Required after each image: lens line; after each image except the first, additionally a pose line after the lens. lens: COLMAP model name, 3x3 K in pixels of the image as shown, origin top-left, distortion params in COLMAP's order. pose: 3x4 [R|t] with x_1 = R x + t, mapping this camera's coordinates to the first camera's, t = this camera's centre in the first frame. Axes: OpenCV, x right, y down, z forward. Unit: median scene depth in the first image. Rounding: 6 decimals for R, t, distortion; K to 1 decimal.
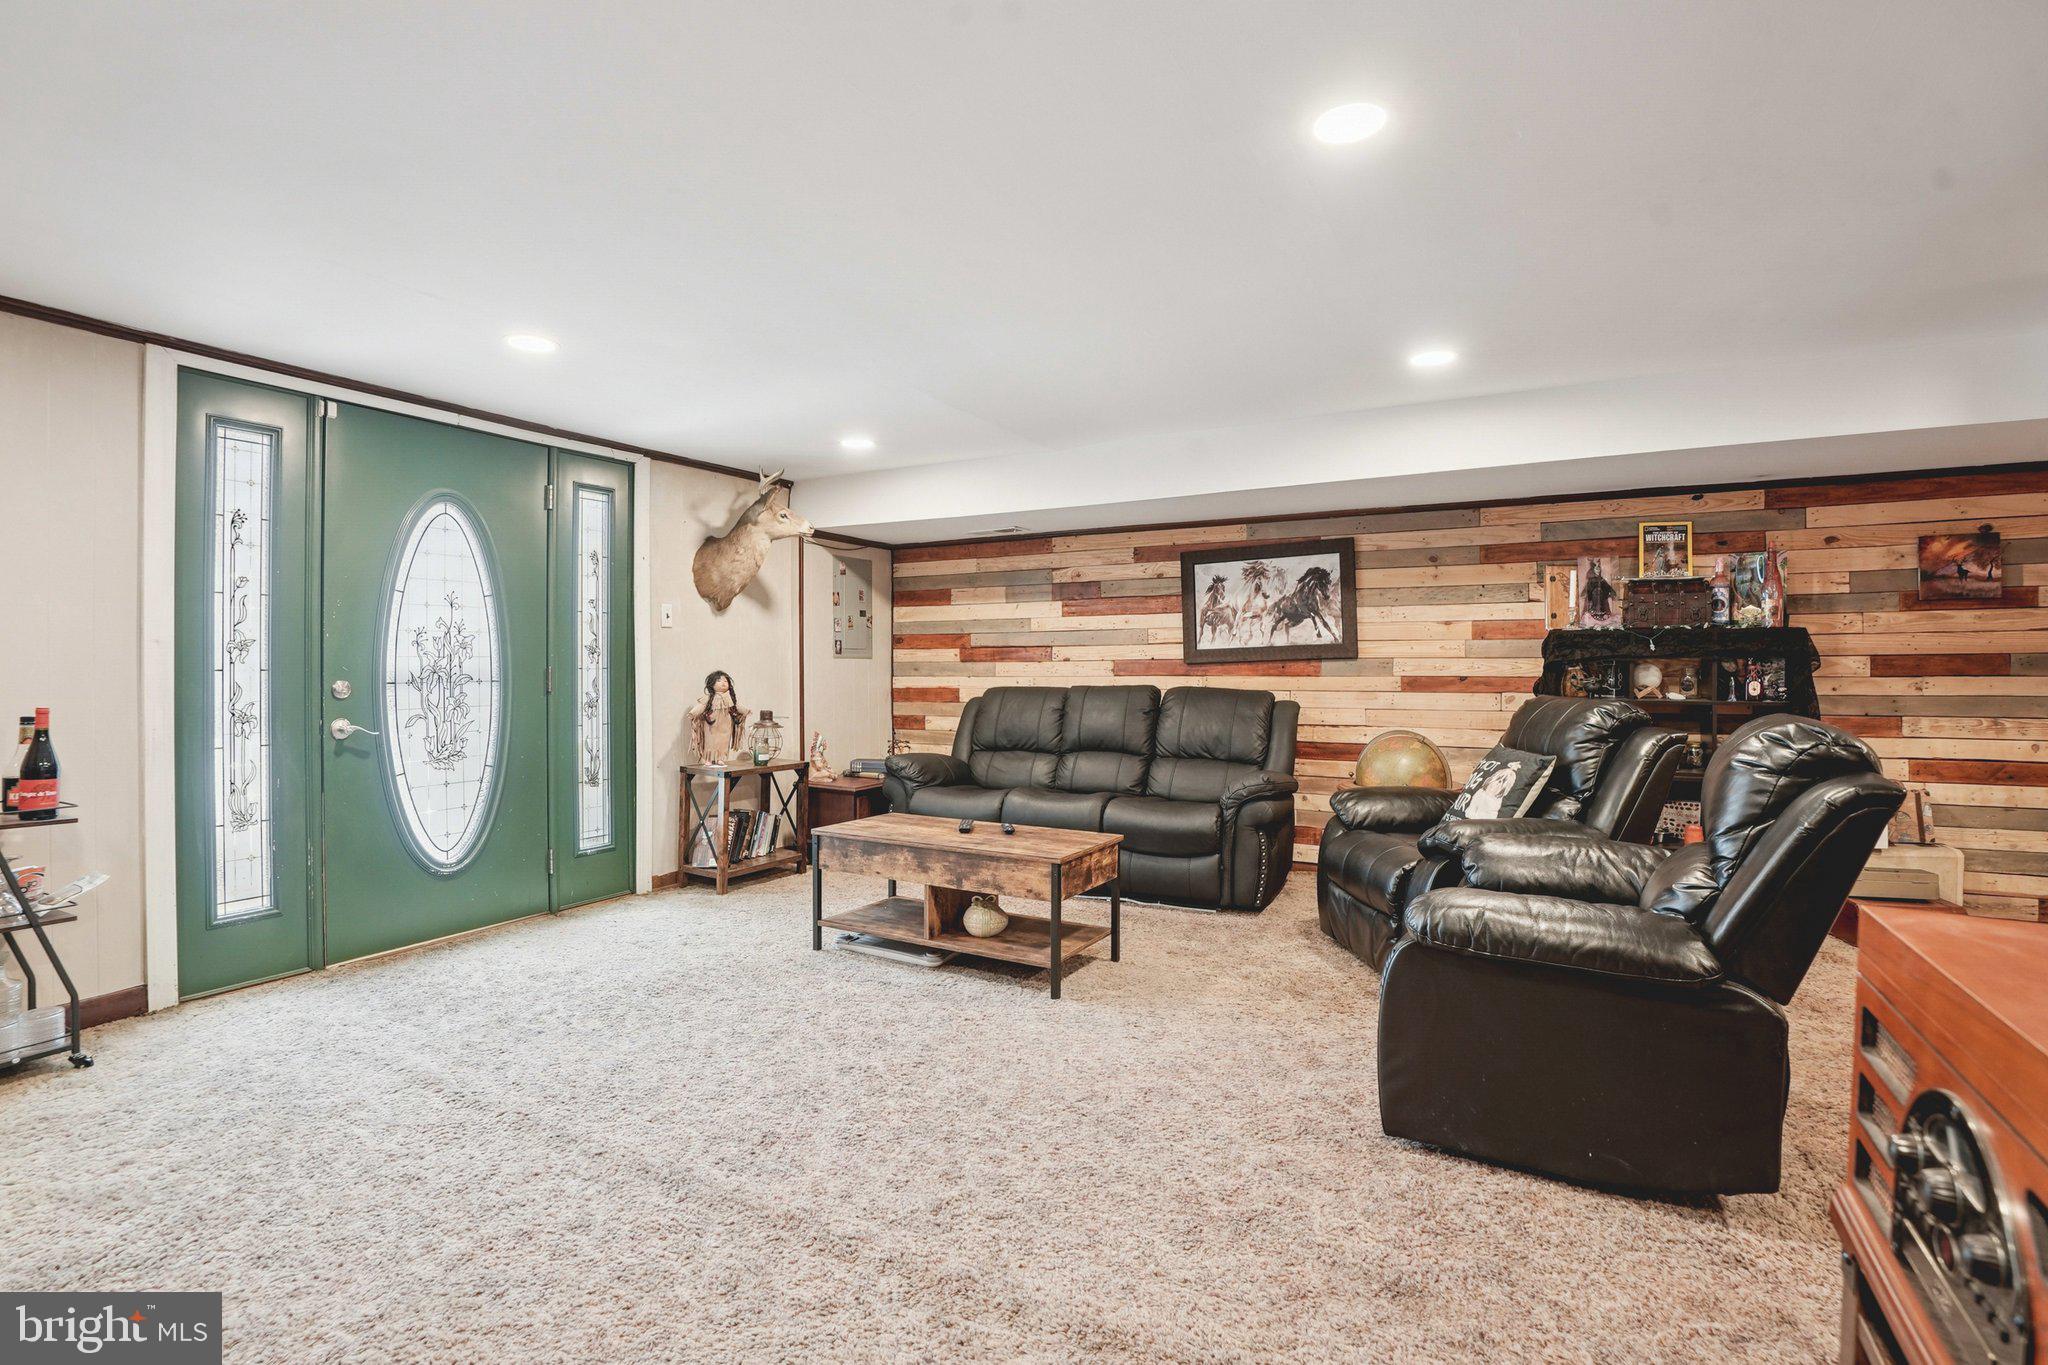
lens RADIAL K [[956.4, 0, 1001.9], [0, 956.4, 661.5], [0, 0, 1]] dist [-0.075543, 0.019811]
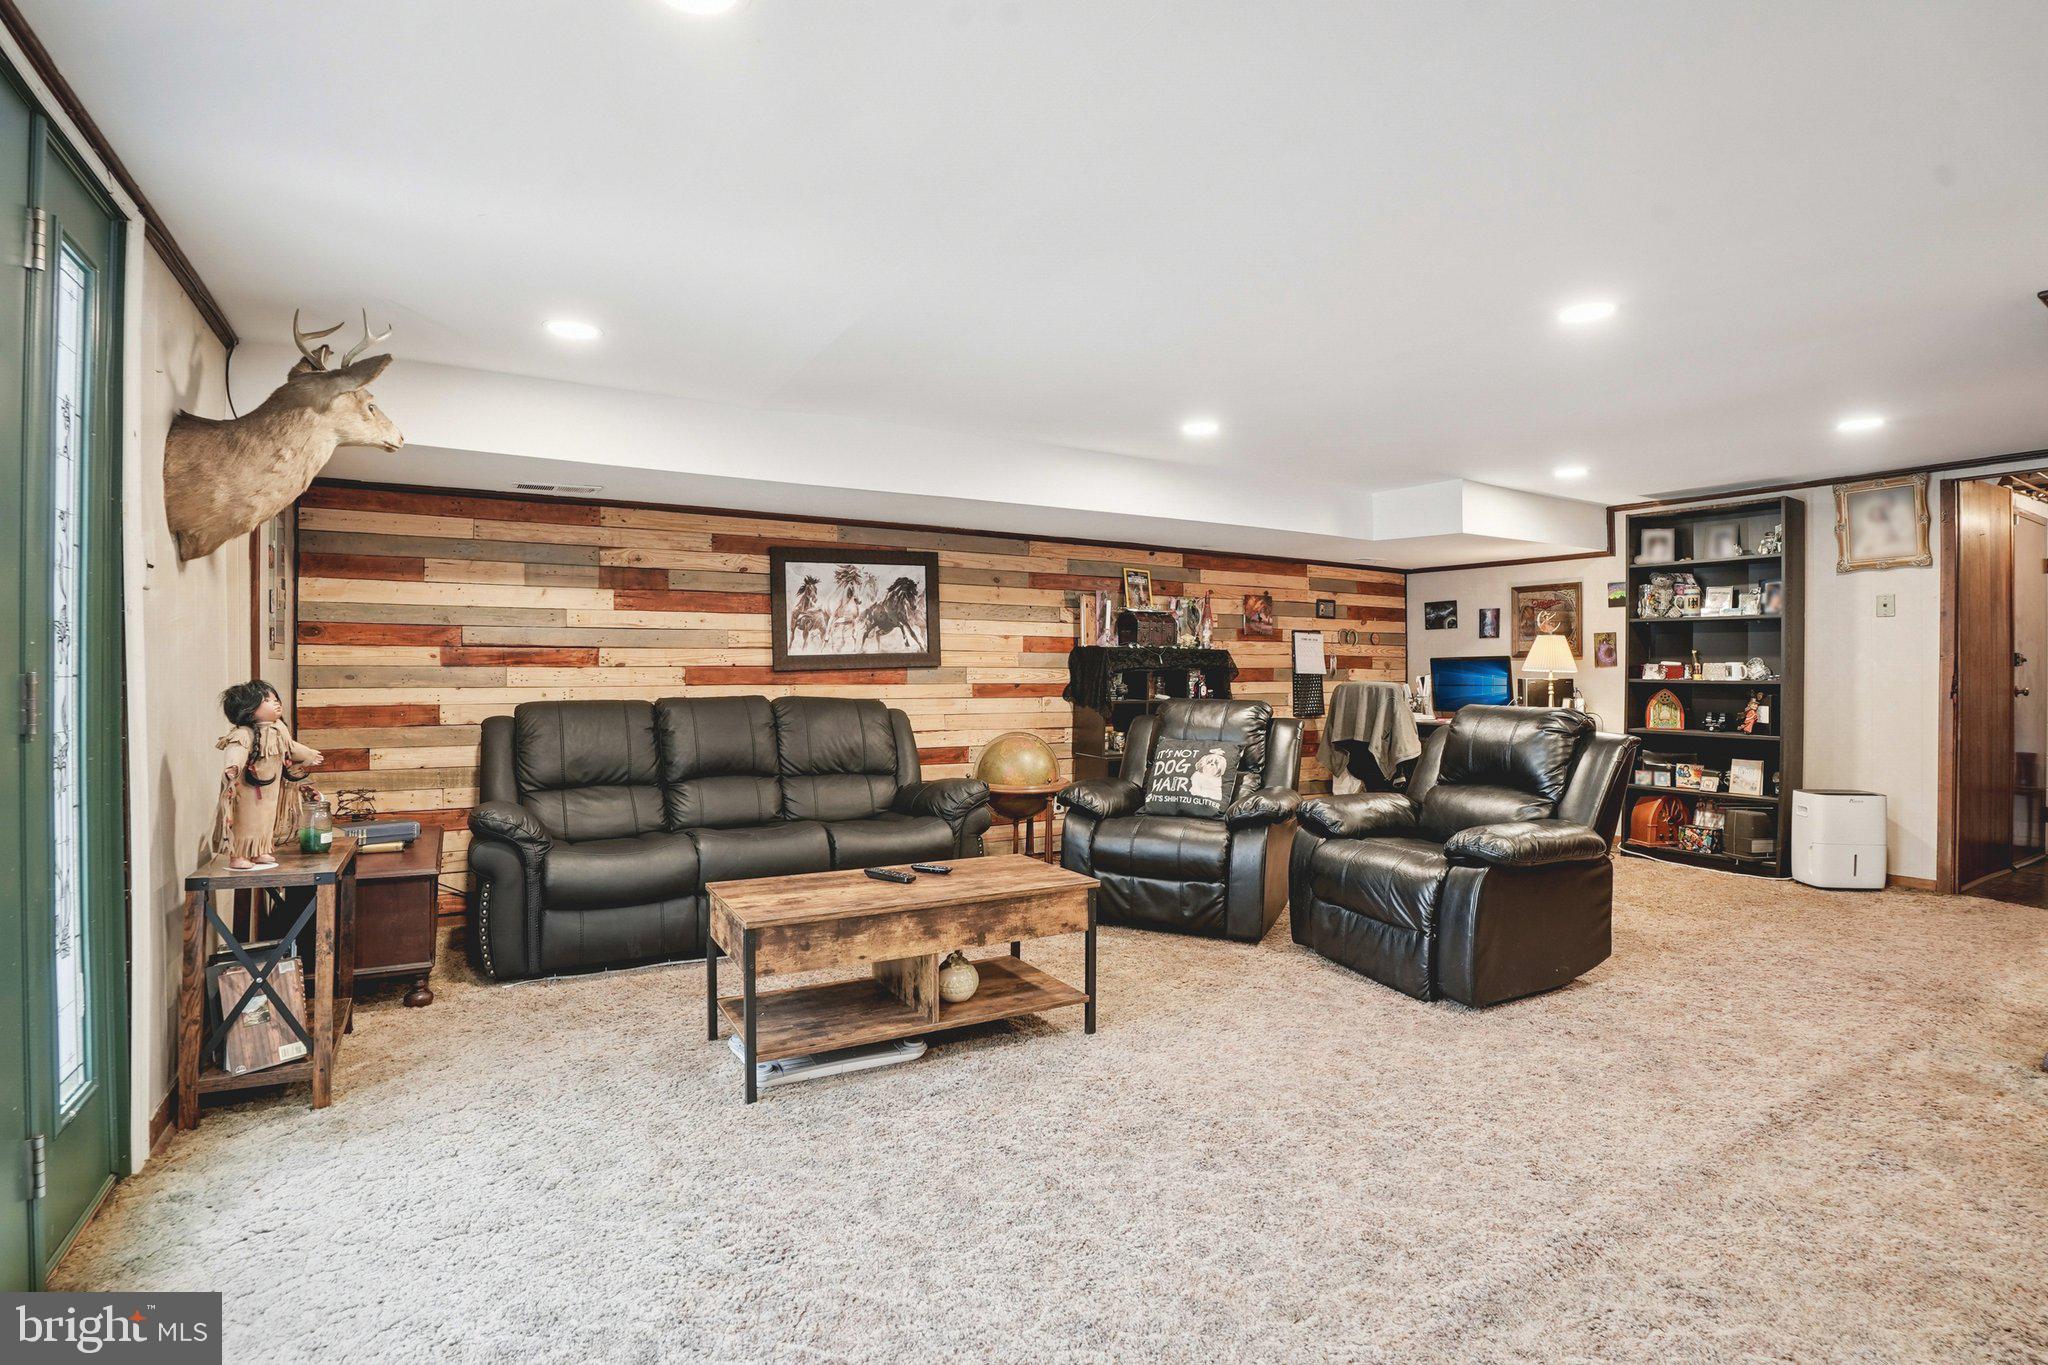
lens RADIAL K [[956.4, 0, 999.2], [0, 956.4, 676.7], [0, 0, 1]] dist [-0.075543, 0.019811]
pose [[0.507930, -0.000355, 0.861398, -0.552420], [-0.007941, 0.999955, 0.005095, 0.001643], [-0.861362, -0.009428, 0.507904, 0.426541]]
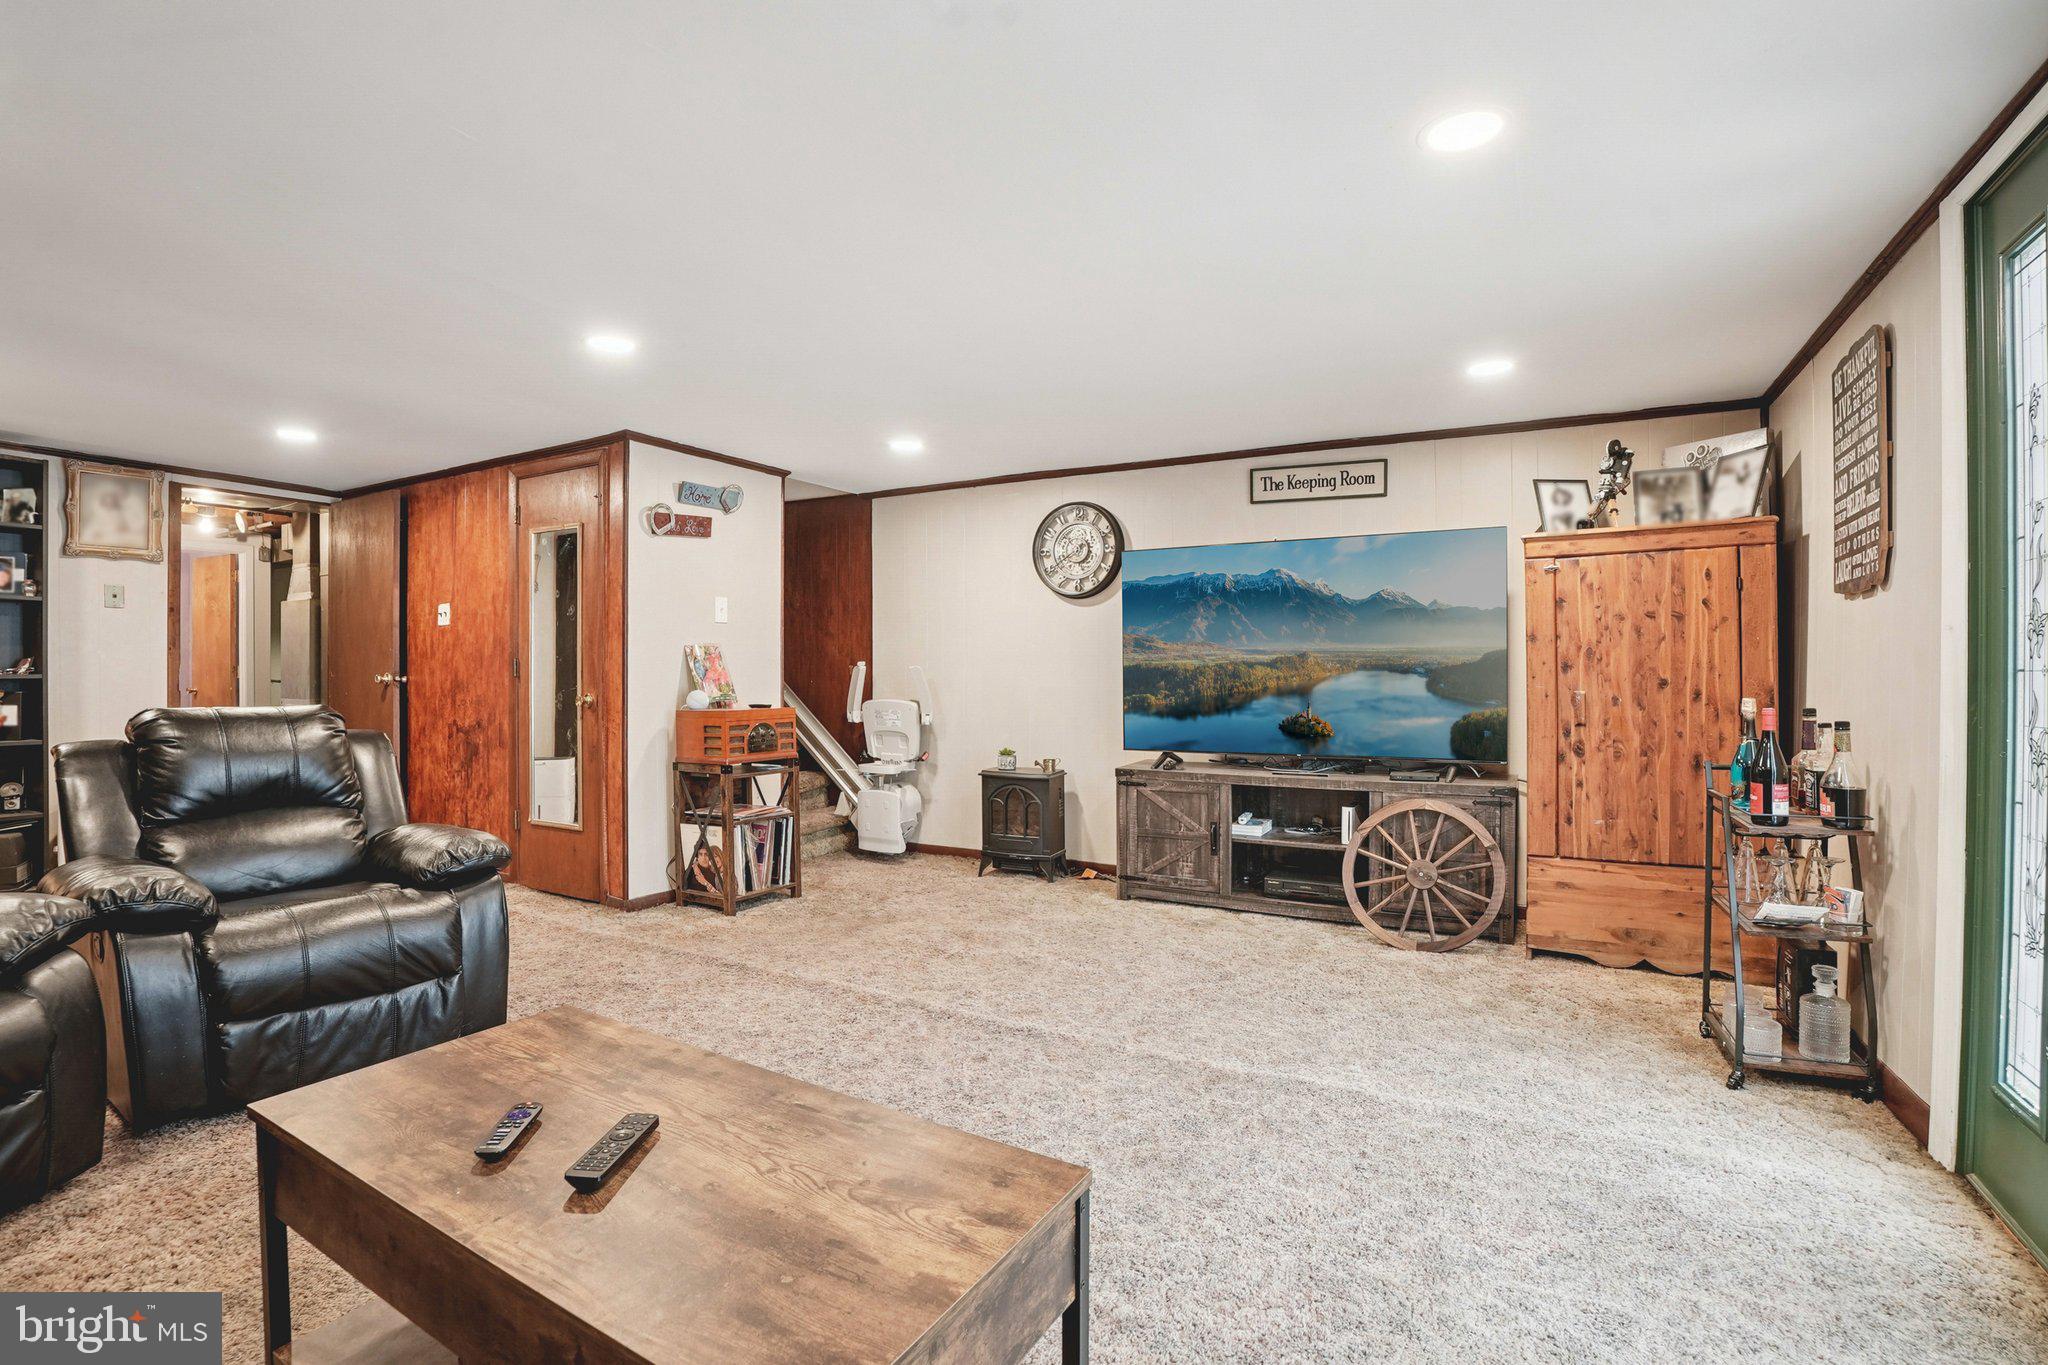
lens RADIAL K [[956.4, 0, 1004.3], [0, 956.4, 678.3], [0, 0, 1]] dist [-0.075543, 0.019811]
pose [[-0.999853, 0.002317, 0.016980, -0.147379], [0.002350, 0.999995, 0.001889, 0.009175], [-0.016976, 0.001929, -0.999854, 1.071308]]
